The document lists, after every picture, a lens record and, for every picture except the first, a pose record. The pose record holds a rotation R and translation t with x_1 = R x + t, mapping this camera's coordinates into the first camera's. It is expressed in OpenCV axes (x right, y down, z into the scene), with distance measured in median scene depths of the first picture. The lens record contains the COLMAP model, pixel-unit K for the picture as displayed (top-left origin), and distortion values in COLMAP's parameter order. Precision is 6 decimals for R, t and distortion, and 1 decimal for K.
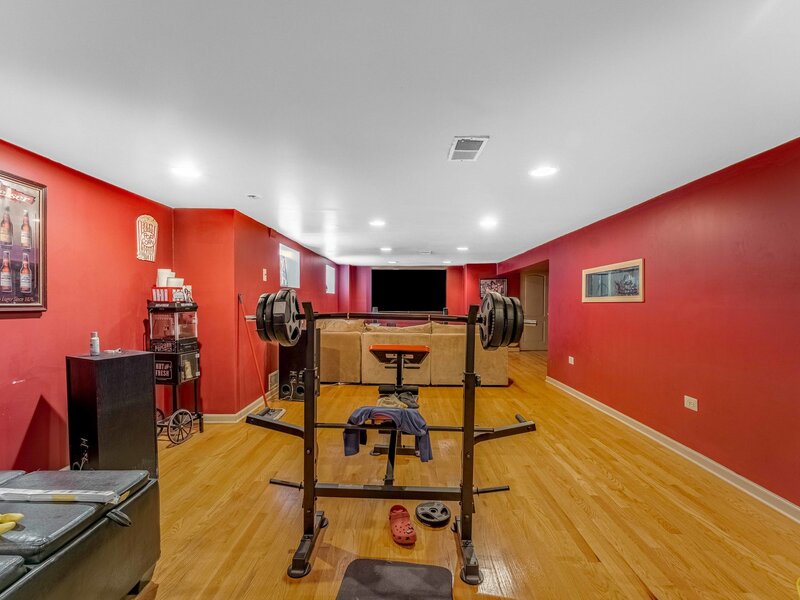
lens RADIAL K [[362.3, 0, 400.9], [0, 362.3, 314.1], [0, 0, 1]] dist [0.000064, -0.000502]
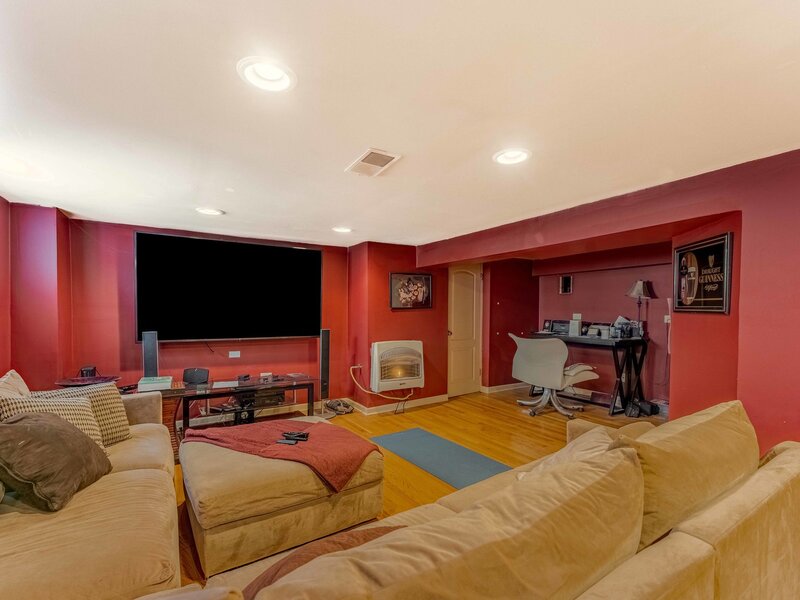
lens RADIAL K [[362.3, 0, 400.9], [0, 362.3, 314.1], [0, 0, 1]] dist [0.000064, -0.000502]
pose [[0.827231, -0.001127, 0.561860, -0.066260], [0.016191, 0.999631, -0.021833, -0.024239], [-0.561628, 0.027158, 0.826944, 0.544387]]
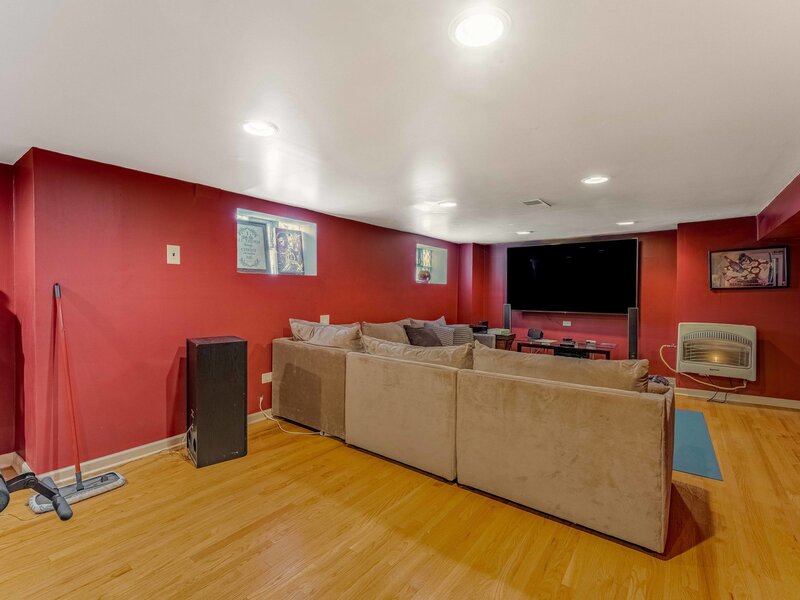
lens RADIAL K [[378.2, 0, 395.9], [0, 378.2, 301.8], [0, 0, 1]] dist [-0.001135, -0.000360]
pose [[0.814027, 0.015986, -0.580607, 0.166440], [-0.022250, 0.999746, -0.003670, -0.015356], [0.580401, 0.015906, 0.814176, 0.319674]]
